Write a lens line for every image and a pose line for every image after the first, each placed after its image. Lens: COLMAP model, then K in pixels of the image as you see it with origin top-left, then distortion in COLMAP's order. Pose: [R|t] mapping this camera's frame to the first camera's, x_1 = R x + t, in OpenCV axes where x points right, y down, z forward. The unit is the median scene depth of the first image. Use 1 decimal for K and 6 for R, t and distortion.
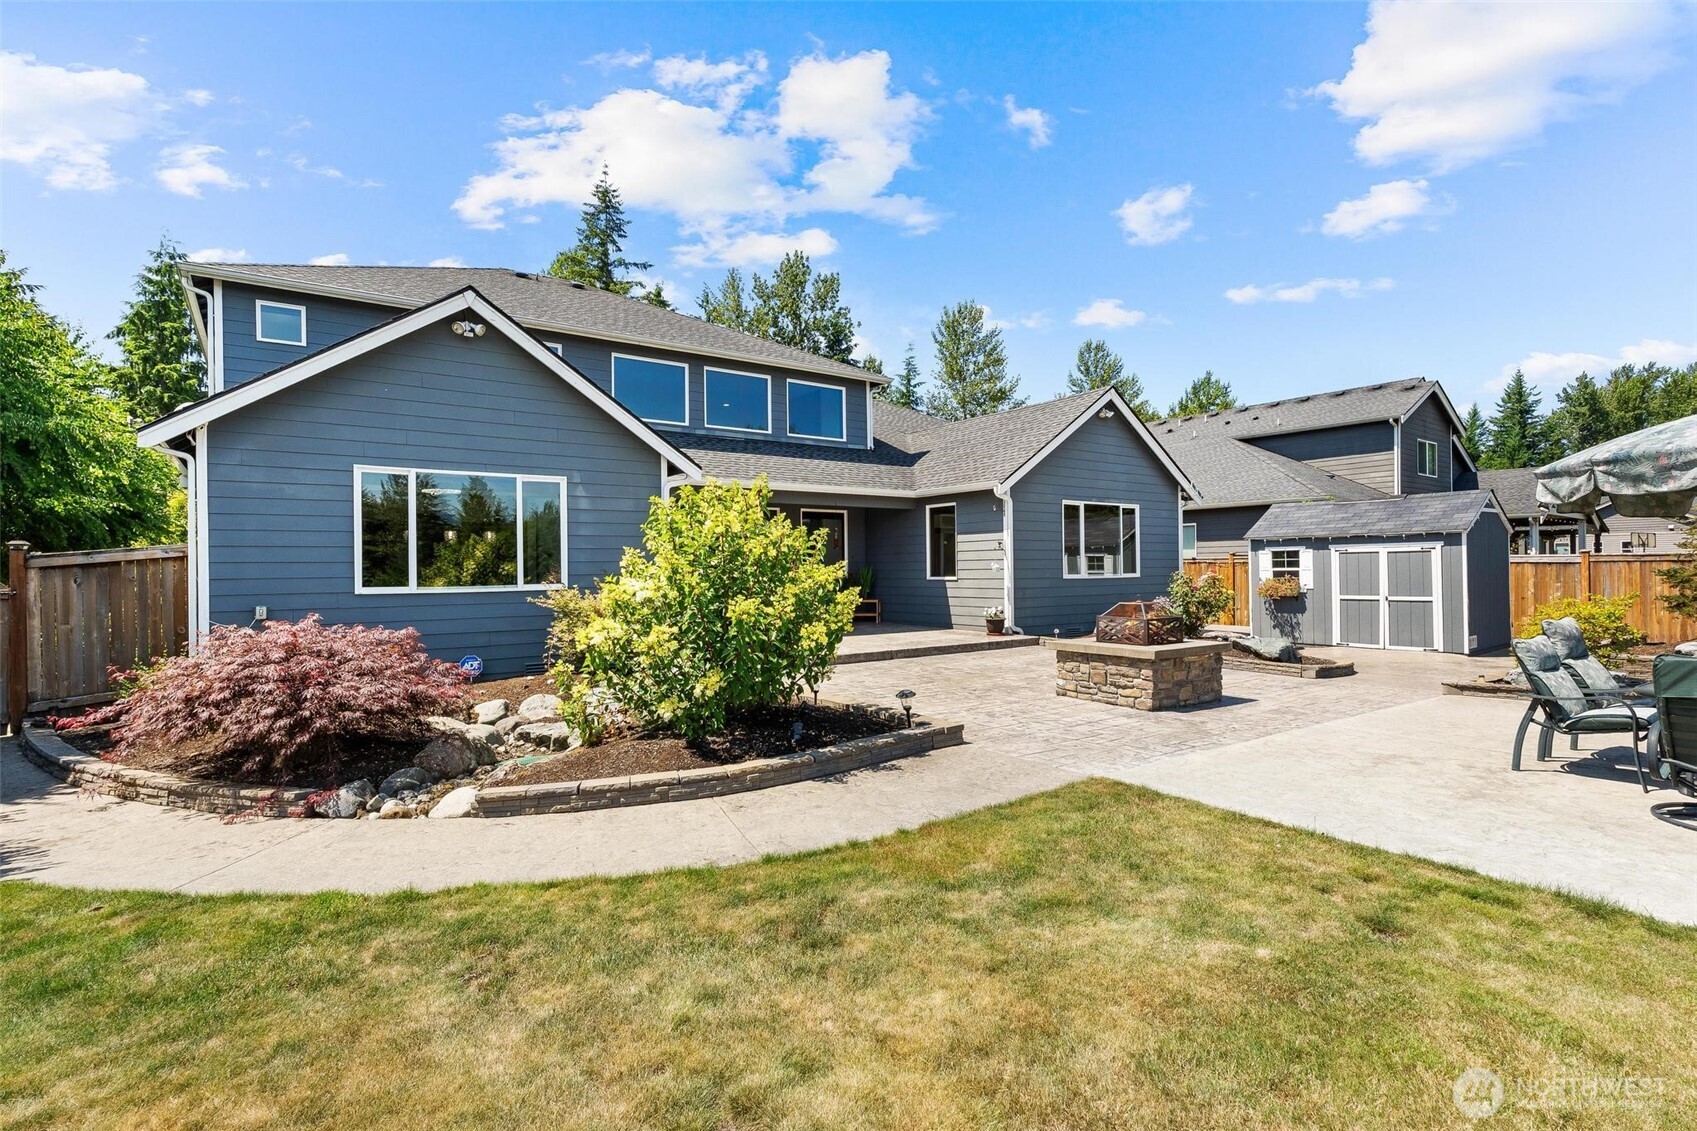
lens RADIAL K [[831.3, 0, 847.5], [0, 831.3, 564.5], [0, 0, 1]] dist [0.001874, 0.001048]
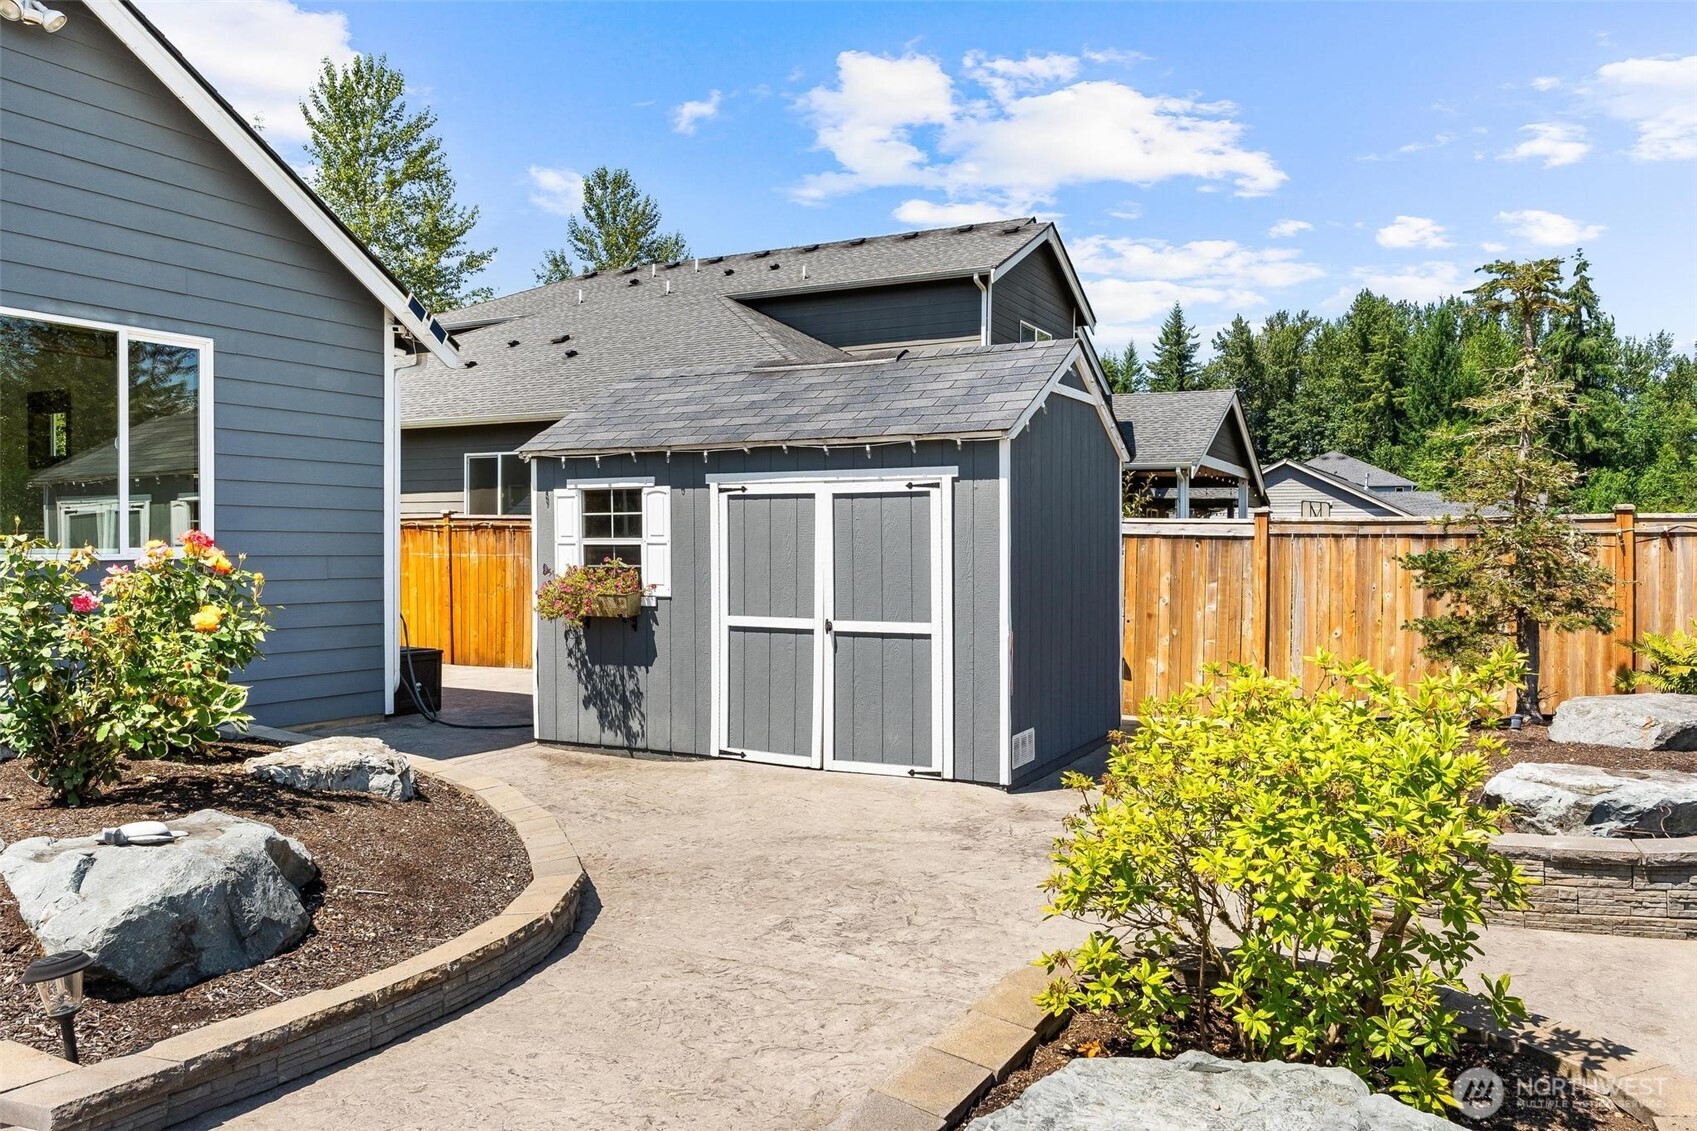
lens RADIAL K [[1249.1, 0, 855.9], [0, 1249.1, 542.5], [0, 0, 1]] dist [0.000010, 0.000388]
pose [[0.909717, 0.015863, 0.414927, 0.392746], [-0.016451, 0.999862, -0.002159, 0.005612], [-0.414904, -0.004862, 0.909852, 0.460689]]
